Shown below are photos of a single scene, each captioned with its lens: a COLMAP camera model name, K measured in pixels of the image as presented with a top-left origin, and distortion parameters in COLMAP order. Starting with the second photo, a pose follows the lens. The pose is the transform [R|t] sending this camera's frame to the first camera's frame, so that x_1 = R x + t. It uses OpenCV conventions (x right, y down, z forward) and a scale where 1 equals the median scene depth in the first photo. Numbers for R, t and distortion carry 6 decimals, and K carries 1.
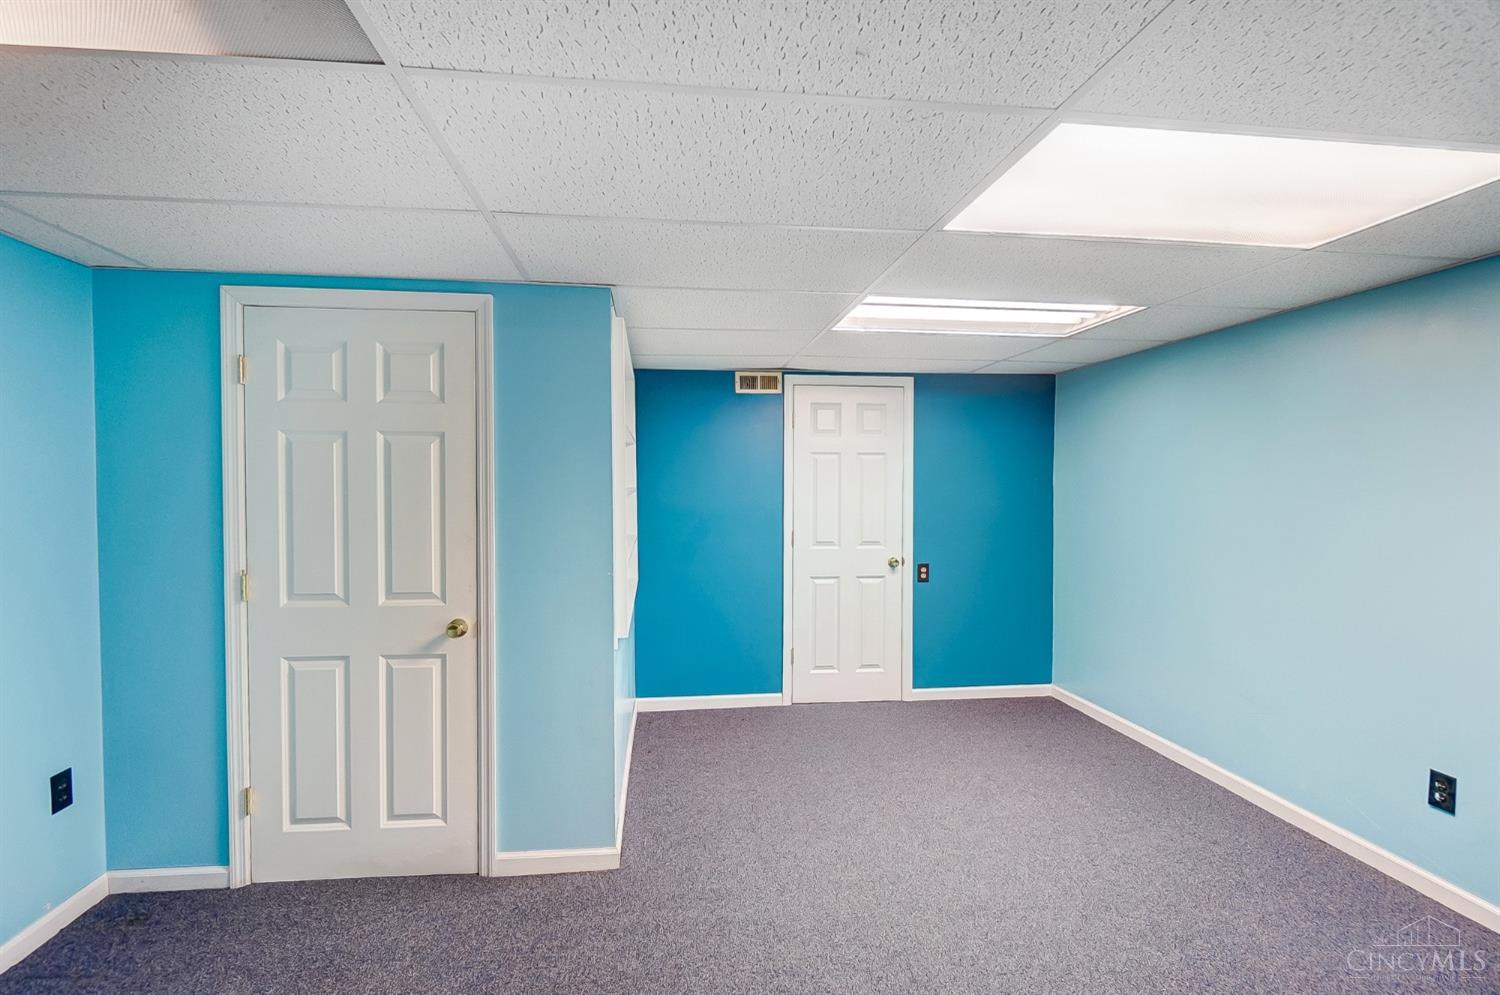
lens RADIAL K [[650.1, 0, 726.6], [0, 650.1, 485.8], [0, 0, 1]] dist [-0.027236, 0.005674]
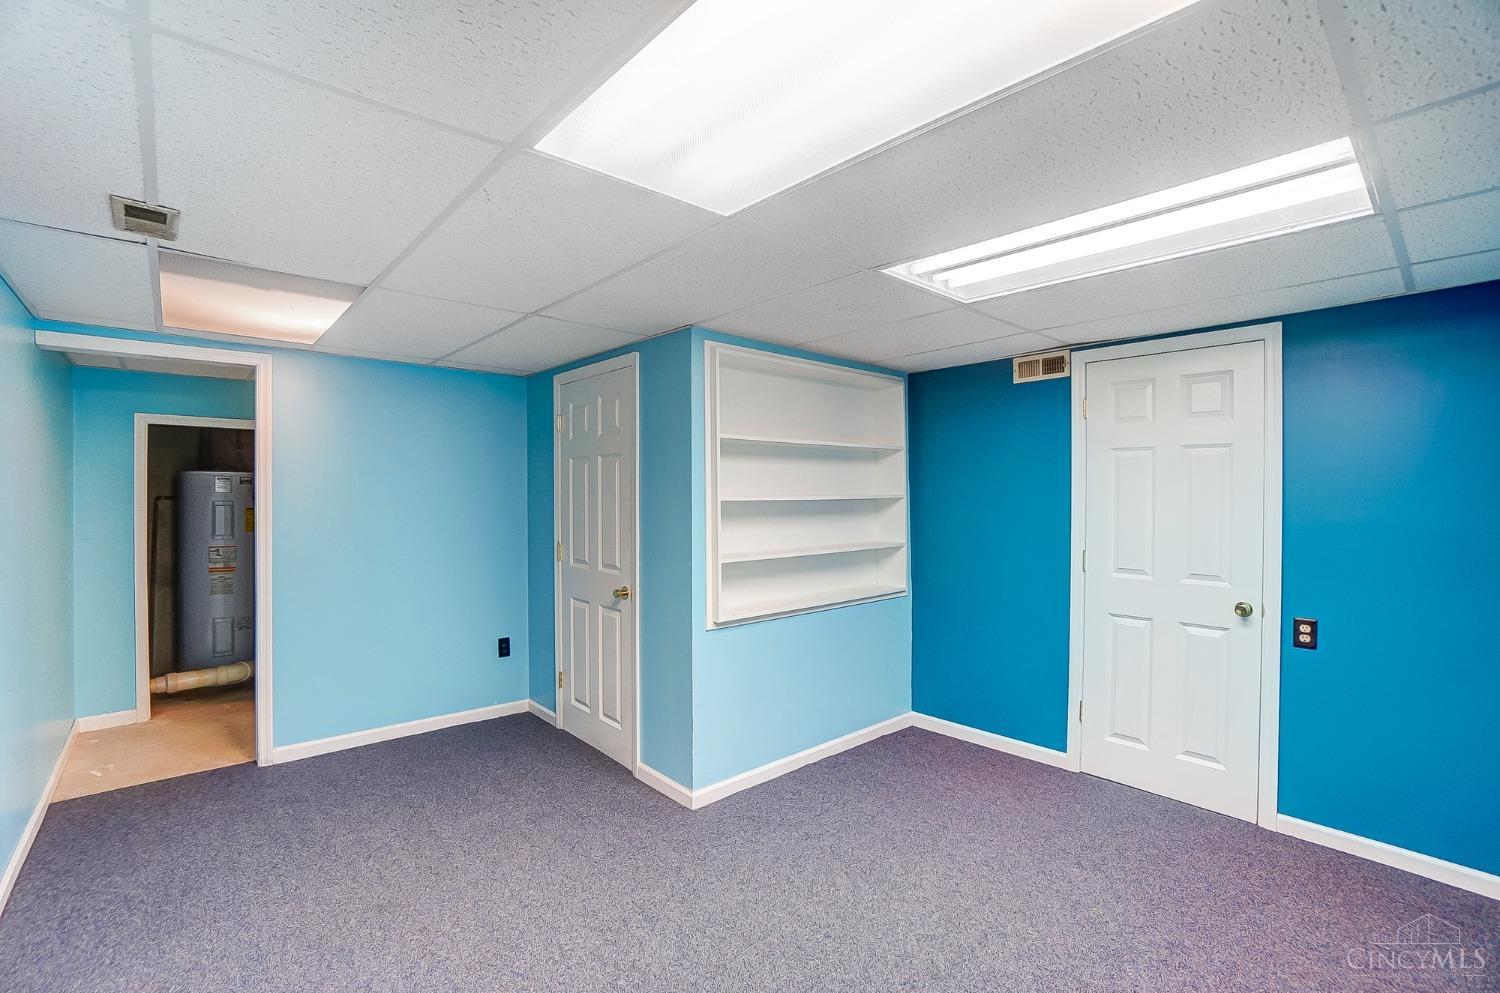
lens RADIAL K [[650.1, 0, 722.8], [0, 650.1, 498.4], [0, 0, 1]] dist [-0.027236, 0.005674]
pose [[0.577549, 0.006439, -0.816330, 0.485540], [-0.003008, 0.999979, 0.005759, 0.003754], [0.816350, -0.000871, 0.577557, 0.199879]]
